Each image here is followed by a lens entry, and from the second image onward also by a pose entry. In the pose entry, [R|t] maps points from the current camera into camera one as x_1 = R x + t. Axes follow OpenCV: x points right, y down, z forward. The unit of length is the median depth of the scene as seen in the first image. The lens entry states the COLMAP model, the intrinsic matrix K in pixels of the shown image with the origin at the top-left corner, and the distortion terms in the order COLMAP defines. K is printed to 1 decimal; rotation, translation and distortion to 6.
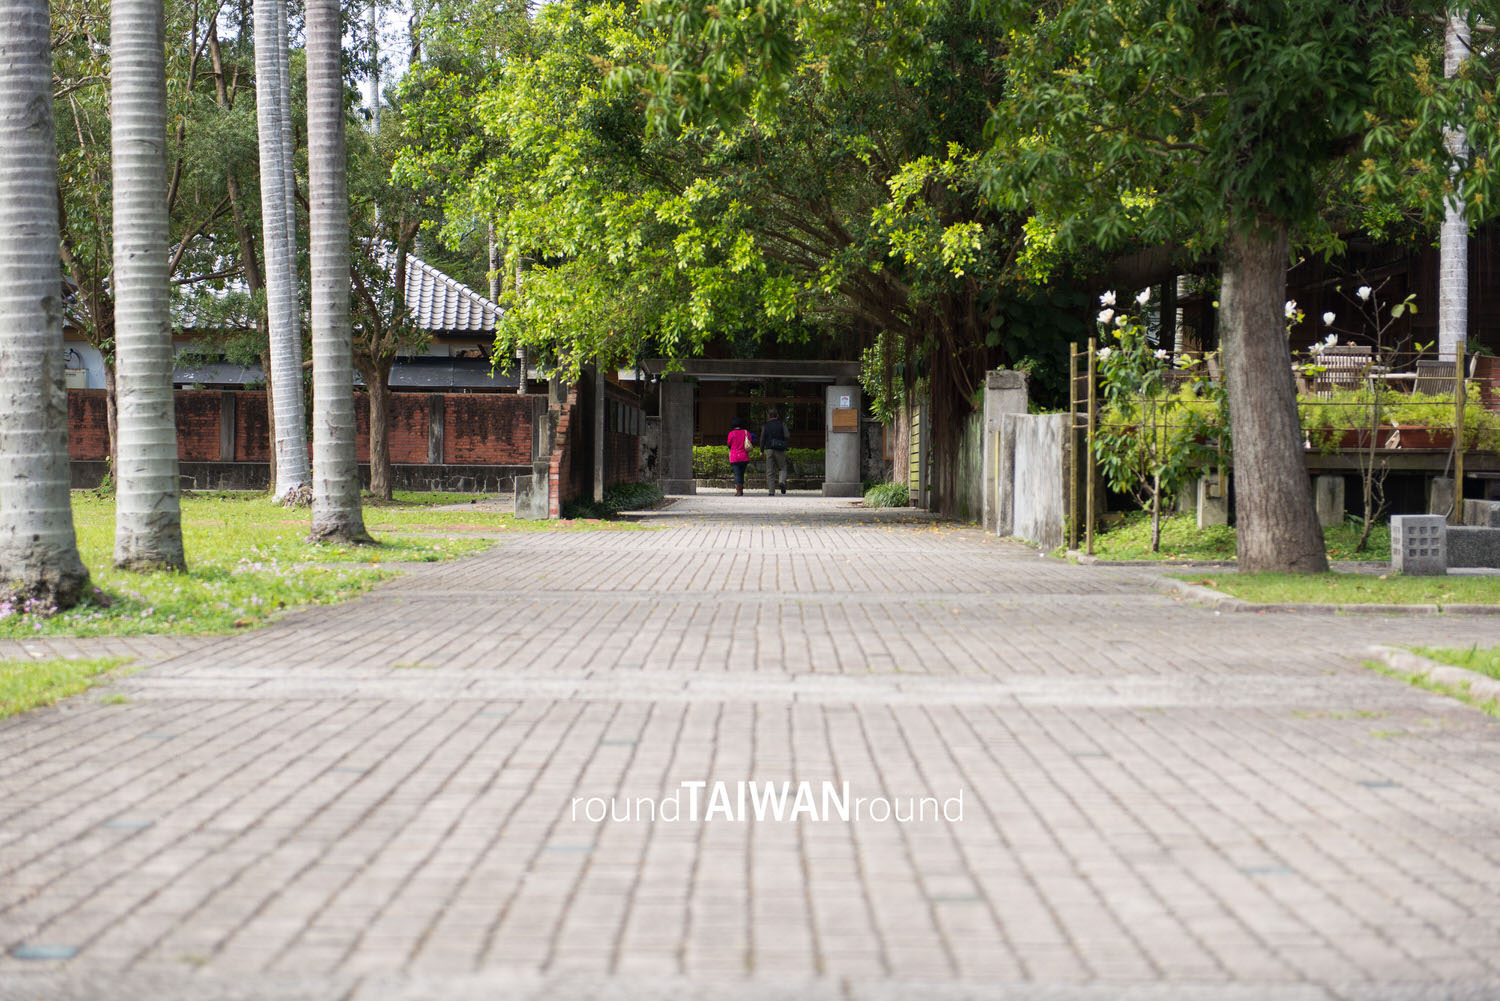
lens RADIAL K [[2774.8, 0, 744.0], [0, 2774.8, 486.9], [0, 0, 1]] dist [-0.012804, 0.000000]
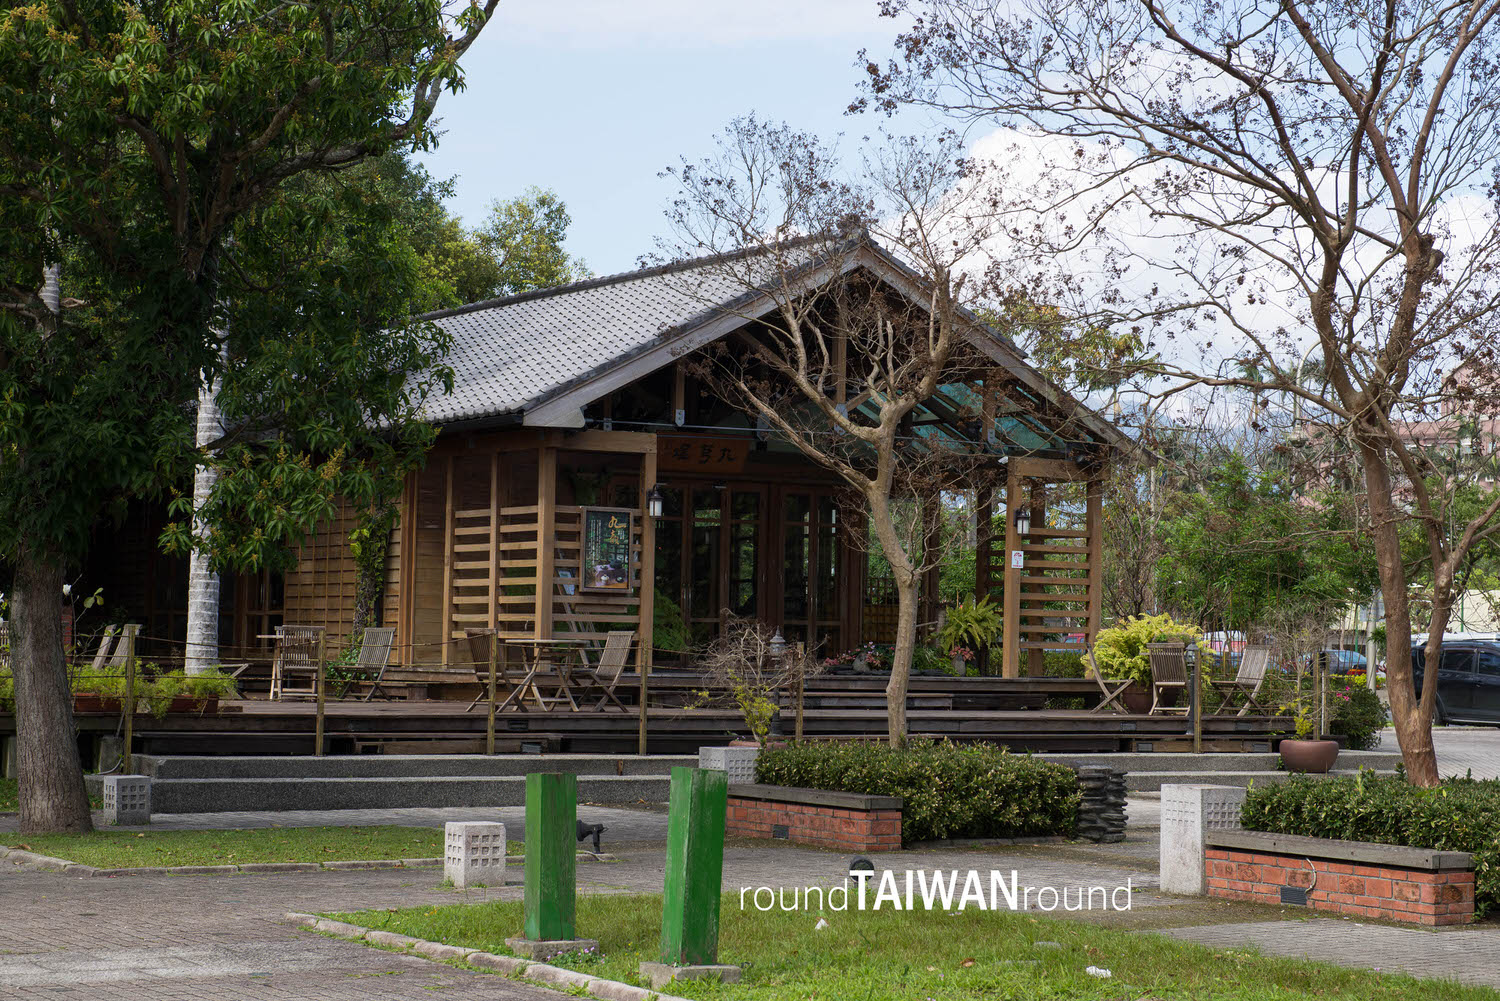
lens RADIAL K [[2774.8, 0, 748.4], [0, 2774.8, 497.8], [0, 0, 1]] dist [-0.012804, 0.000000]
pose [[0.832158, 0.033464, 0.553529, -0.197318], [-0.001979, 0.998350, -0.057381, -0.039528], [-0.554536, 0.046655, 0.830851, -0.175161]]
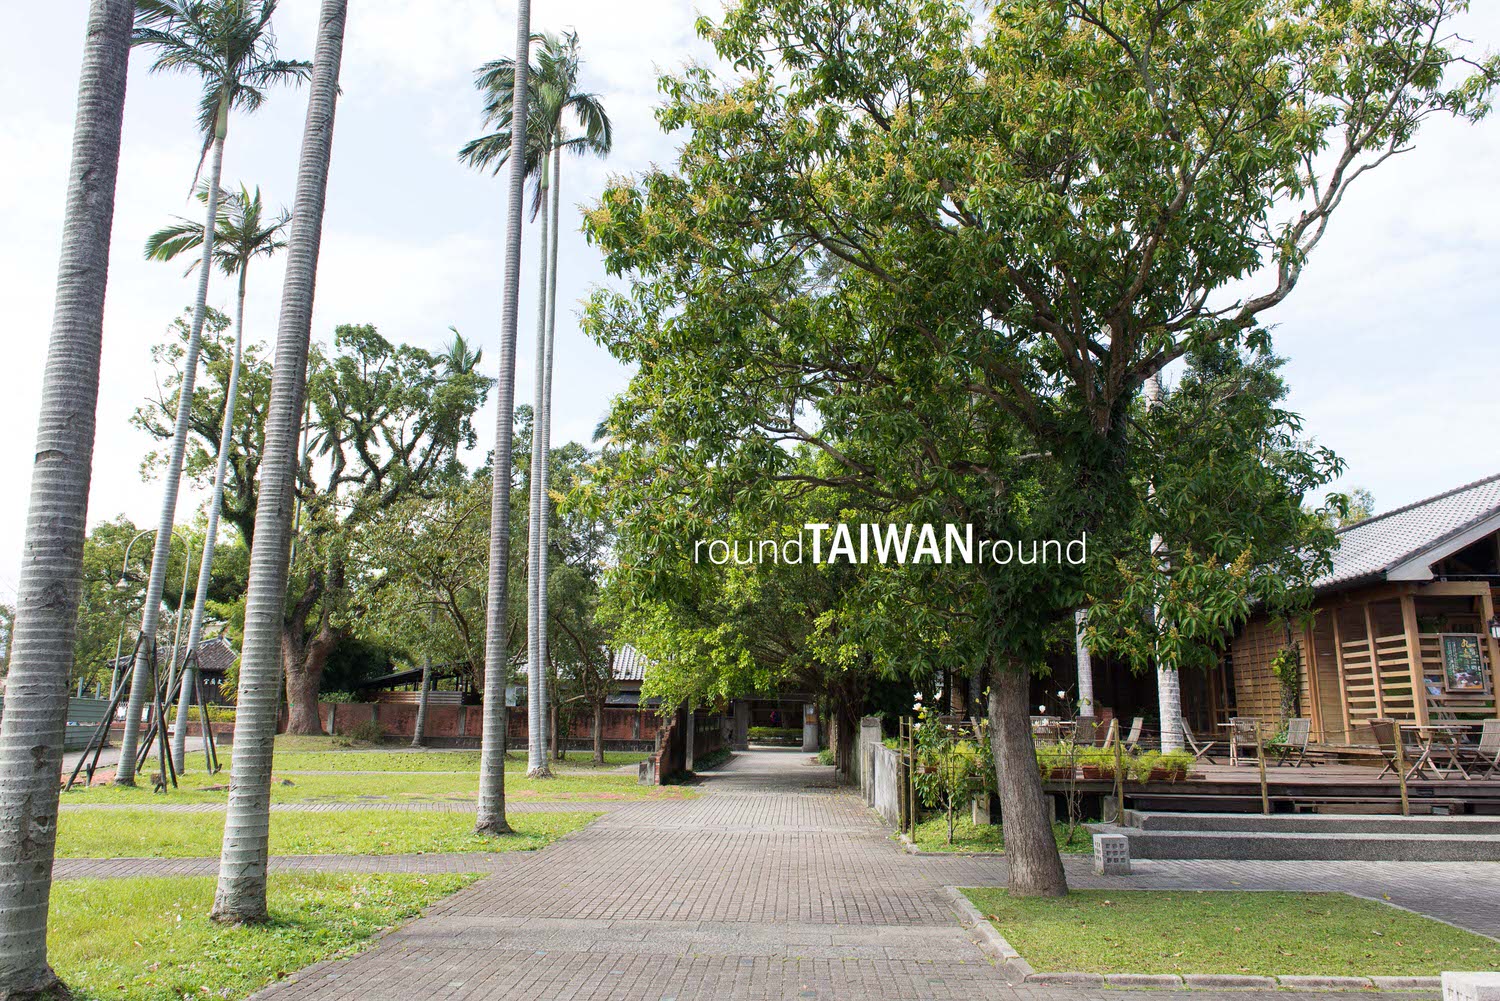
lens RADIAL K [[990.4, 0, 754.6], [0, 990.4, 472.9], [0, 0, 1]] dist [-0.018729, -0.009488]
pose [[0.999461, -0.003144, -0.032689, 0.045575], [-0.005103, 0.968443, -0.249182, -0.047058], [0.032441, 0.249214, 0.967905, 0.333987]]
